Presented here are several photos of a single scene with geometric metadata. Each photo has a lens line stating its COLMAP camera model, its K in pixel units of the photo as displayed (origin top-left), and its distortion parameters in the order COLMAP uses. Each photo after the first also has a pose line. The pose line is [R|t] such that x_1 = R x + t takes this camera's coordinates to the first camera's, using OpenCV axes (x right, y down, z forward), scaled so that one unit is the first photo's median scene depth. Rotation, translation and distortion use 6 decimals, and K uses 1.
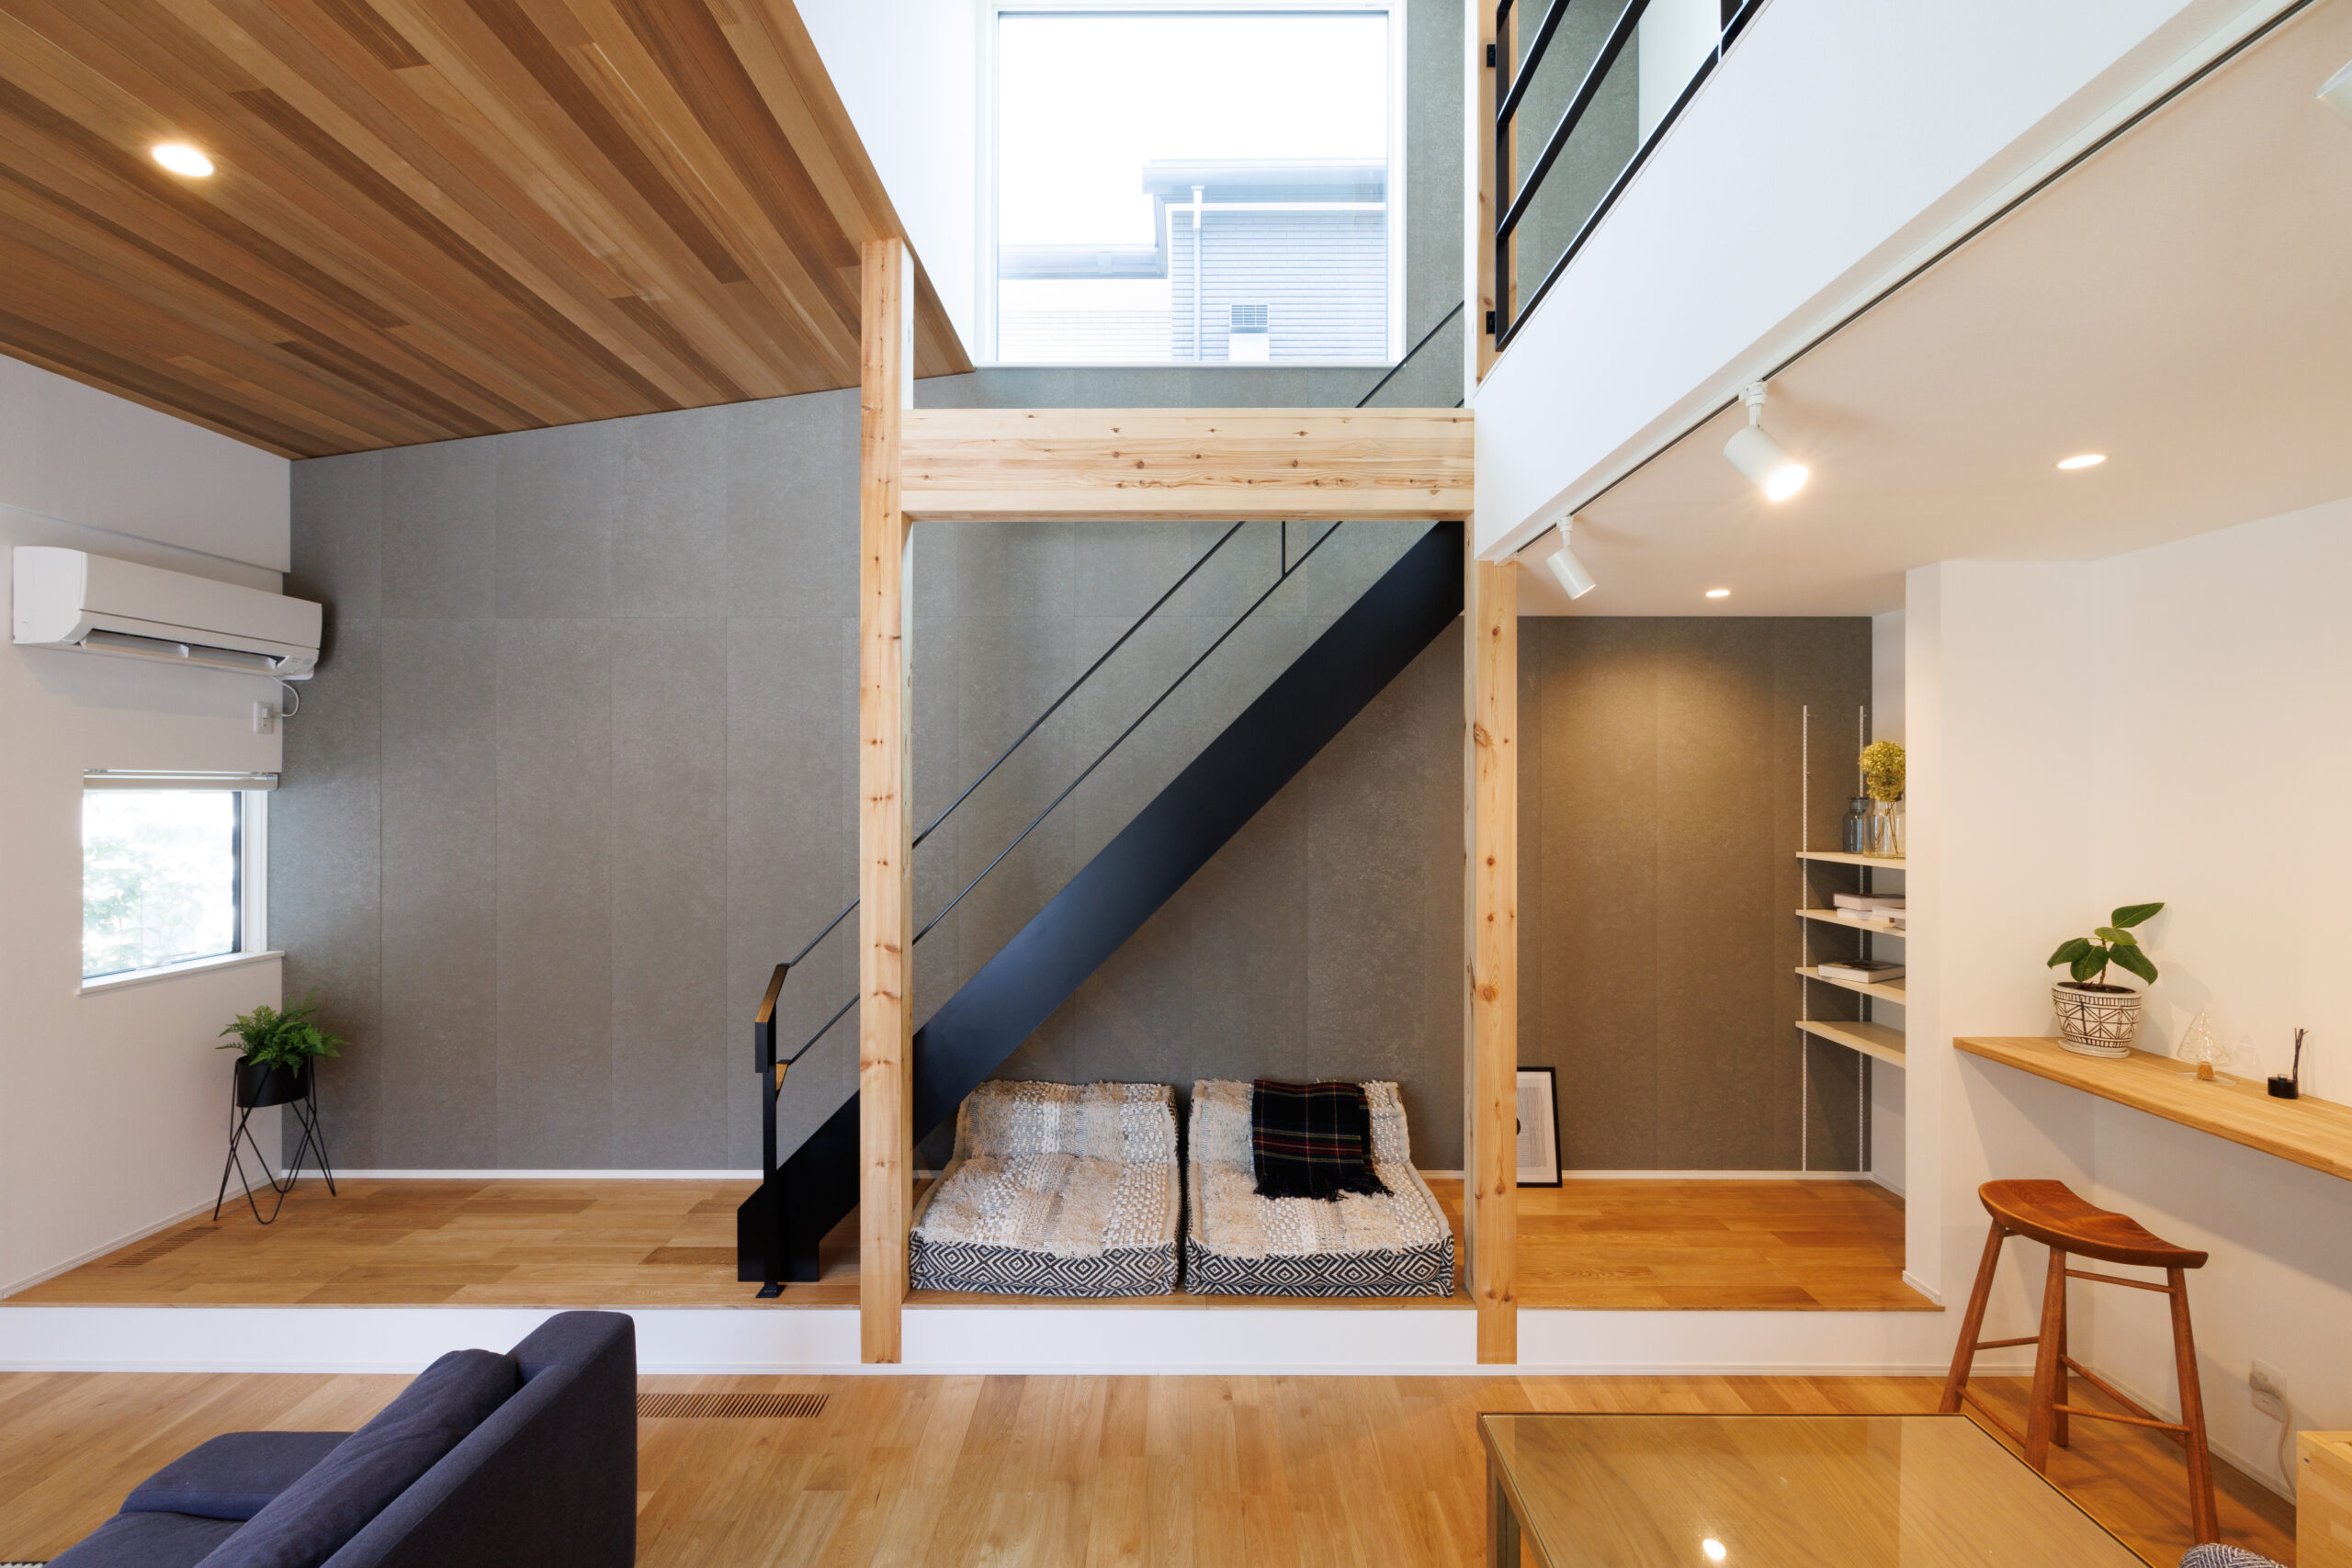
lens RADIAL K [[942.1, 0, 1170.3], [0, 942.1, 784.7], [0, 0, 1]] dist [-0.005723, 0.001231]
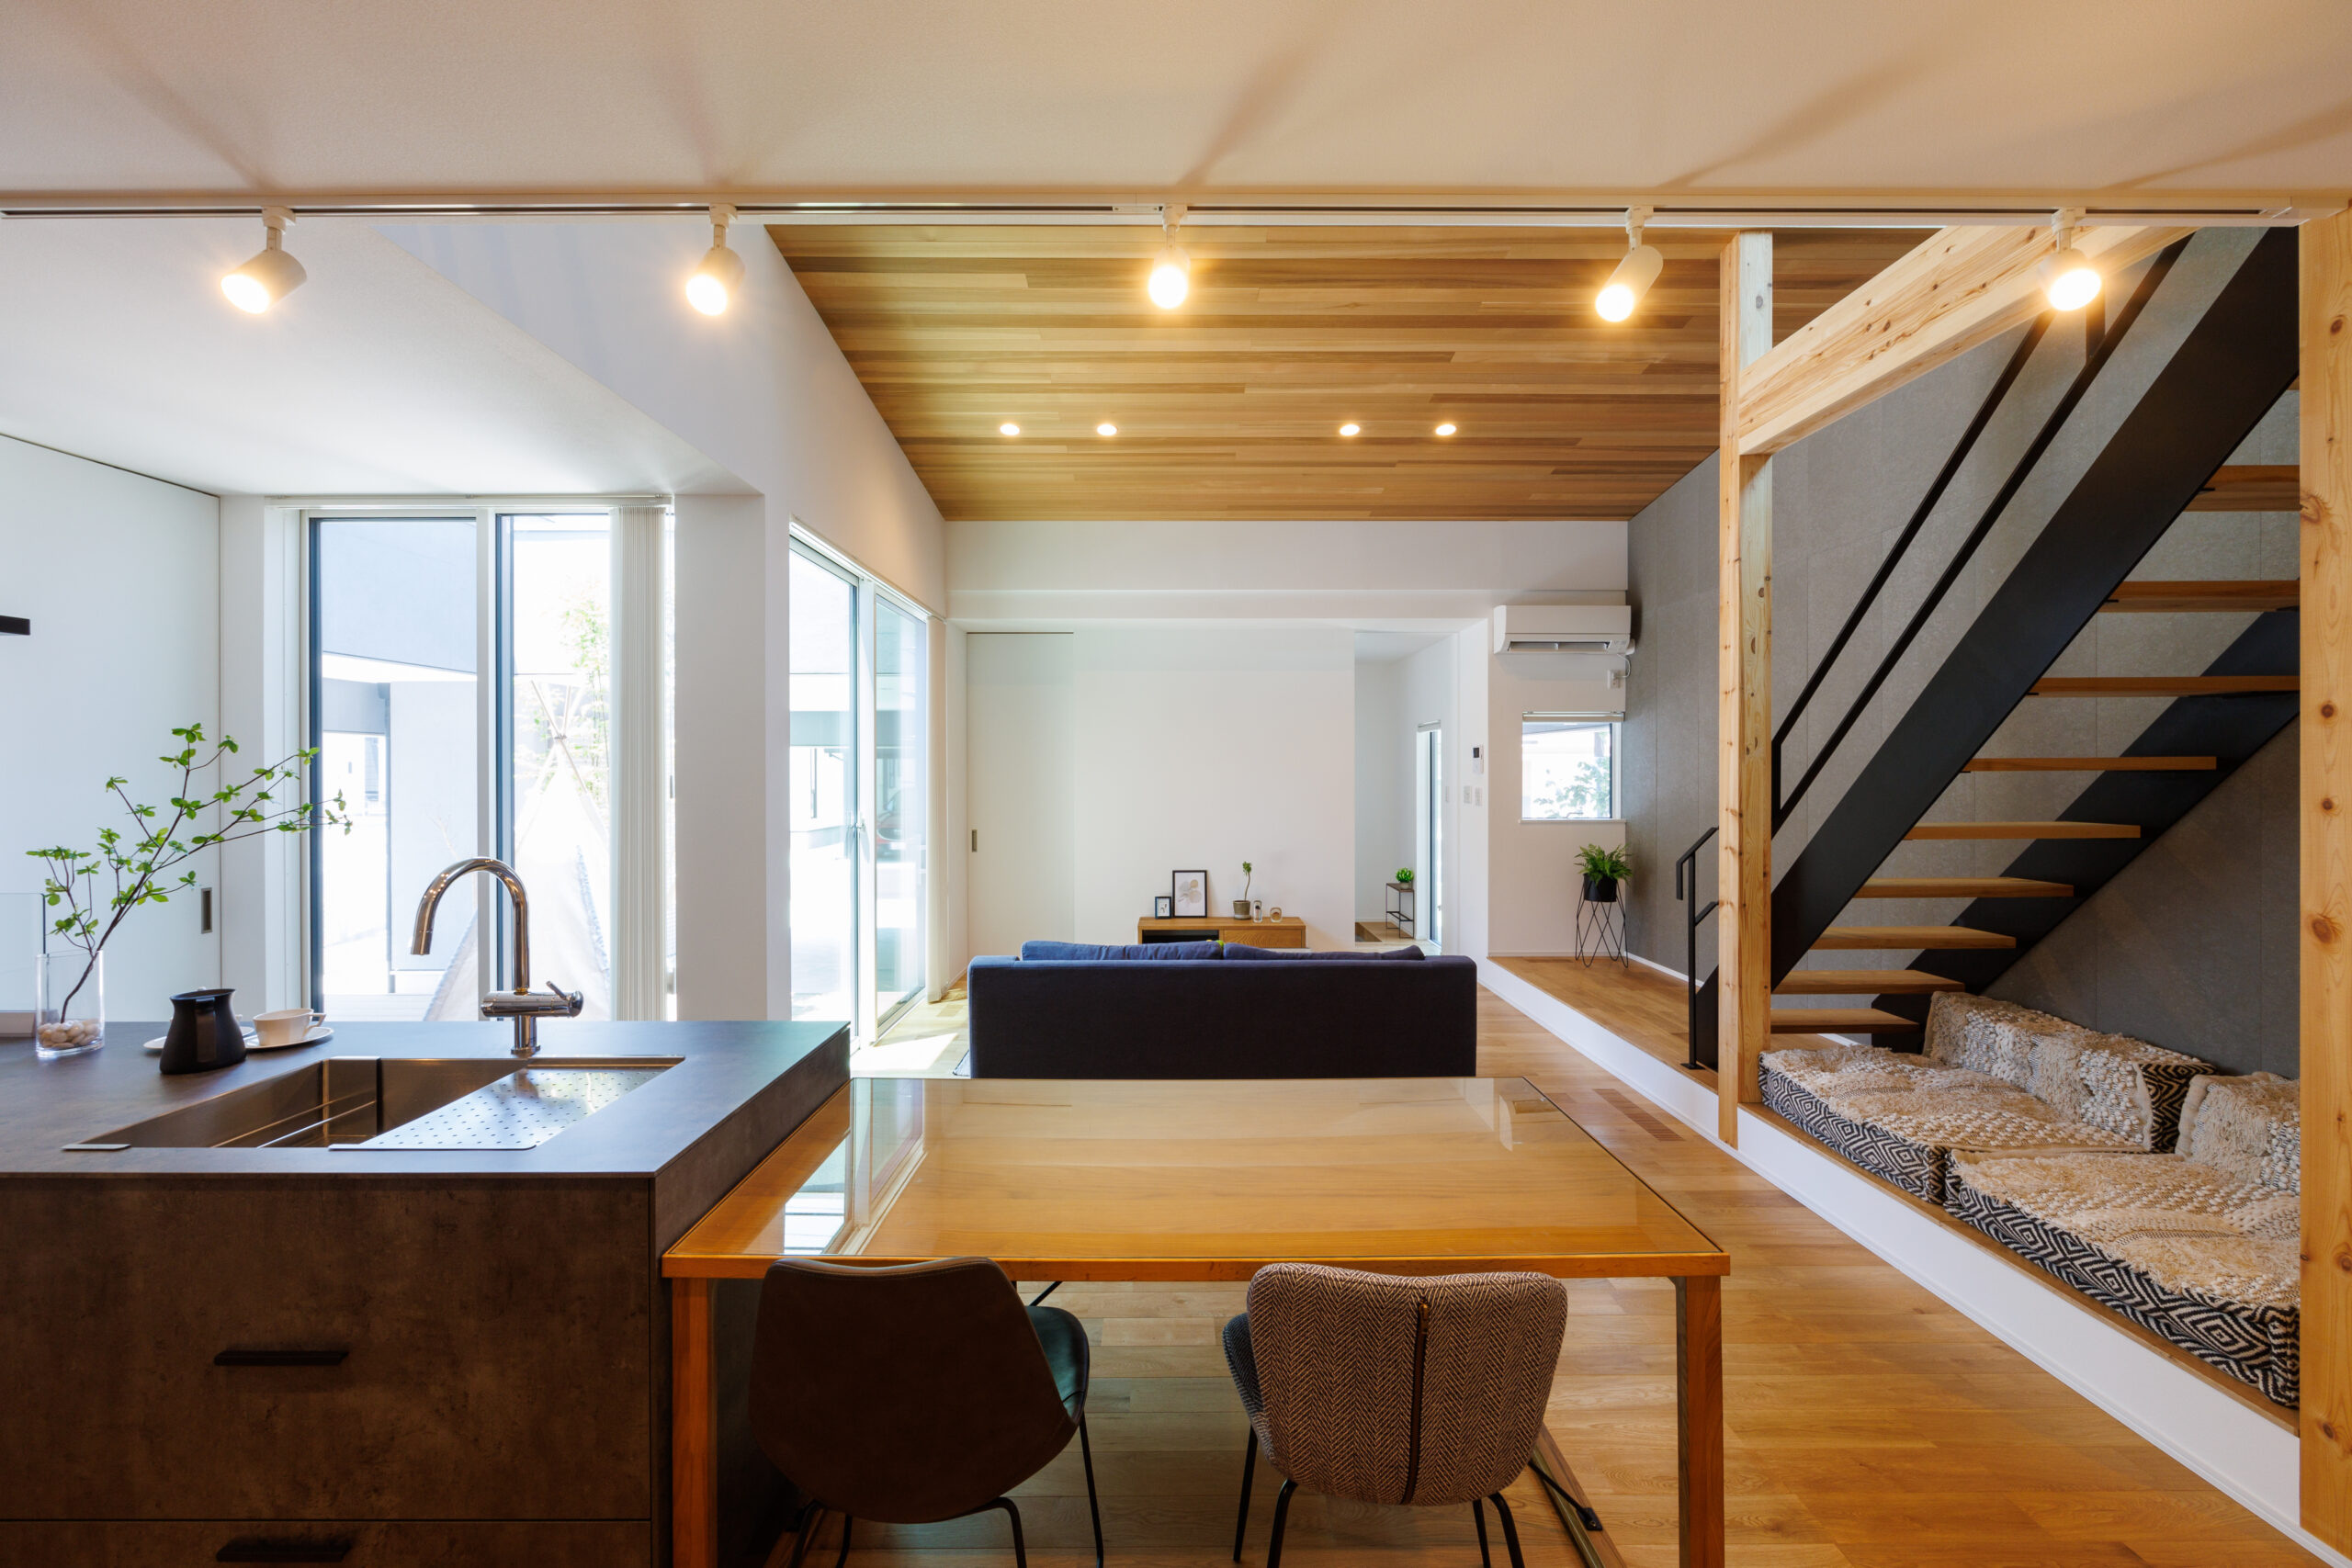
lens RADIAL K [[942.1, 0, 1173.8], [0, 942.1, 768.7], [0, 0, 1]] dist [-0.005723, 0.001231]
pose [[0.006522, -0.002699, -0.999975, 0.884671], [0.004483, 0.999986, -0.002670, 0.110554], [0.999969, -0.004466, 0.006534, 0.243616]]
